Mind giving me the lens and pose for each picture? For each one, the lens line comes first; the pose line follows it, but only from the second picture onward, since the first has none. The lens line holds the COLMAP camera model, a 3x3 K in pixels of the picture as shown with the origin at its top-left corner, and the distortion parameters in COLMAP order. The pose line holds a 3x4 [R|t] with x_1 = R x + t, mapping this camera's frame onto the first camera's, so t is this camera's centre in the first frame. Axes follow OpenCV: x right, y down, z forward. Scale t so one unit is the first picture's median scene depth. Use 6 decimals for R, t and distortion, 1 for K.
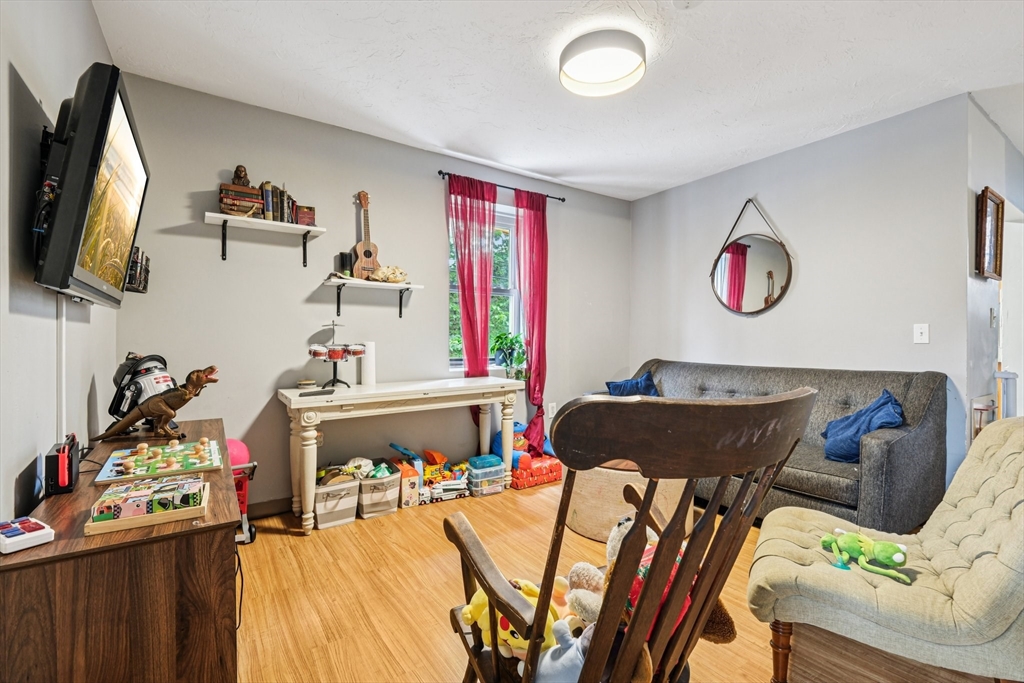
lens RADIAL K [[467.5, 0, 511.2], [0, 467.5, 337.5], [0, 0, 1]] dist [-0.000187, 0.000013]
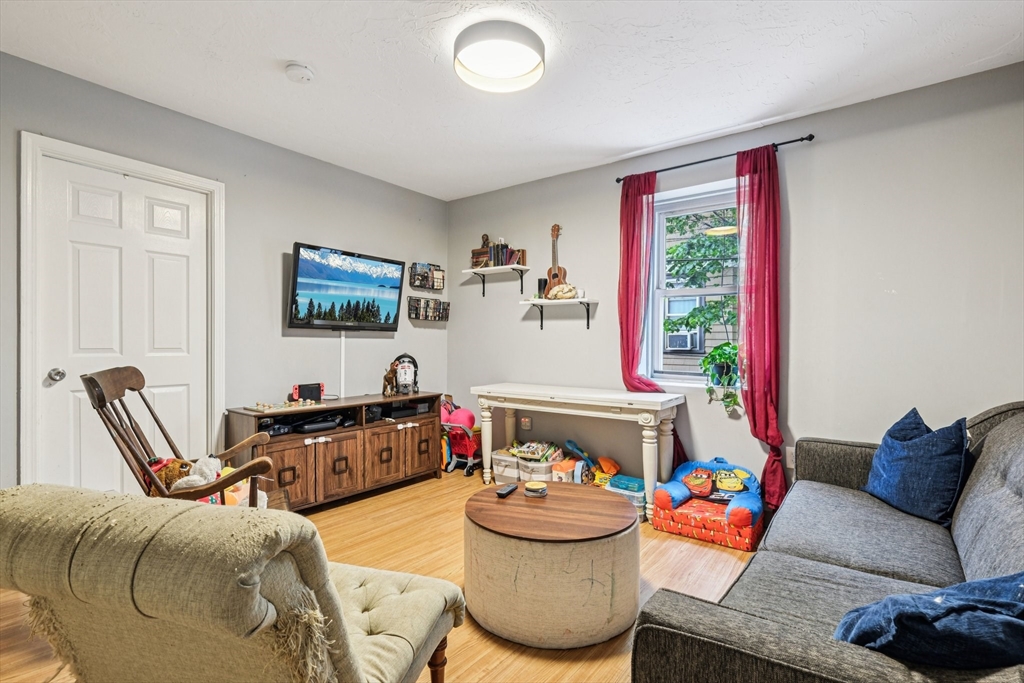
lens RADIAL K [[467.5, 0, 509.9], [0, 467.5, 346.5], [0, 0, 1]] dist [-0.000187, 0.000013]
pose [[0.297637, 0.003882, -0.954671, 0.809828], [-0.008220, 0.999965, 0.001503, -0.001565], [0.954644, 0.007400, 0.297658, 0.546315]]
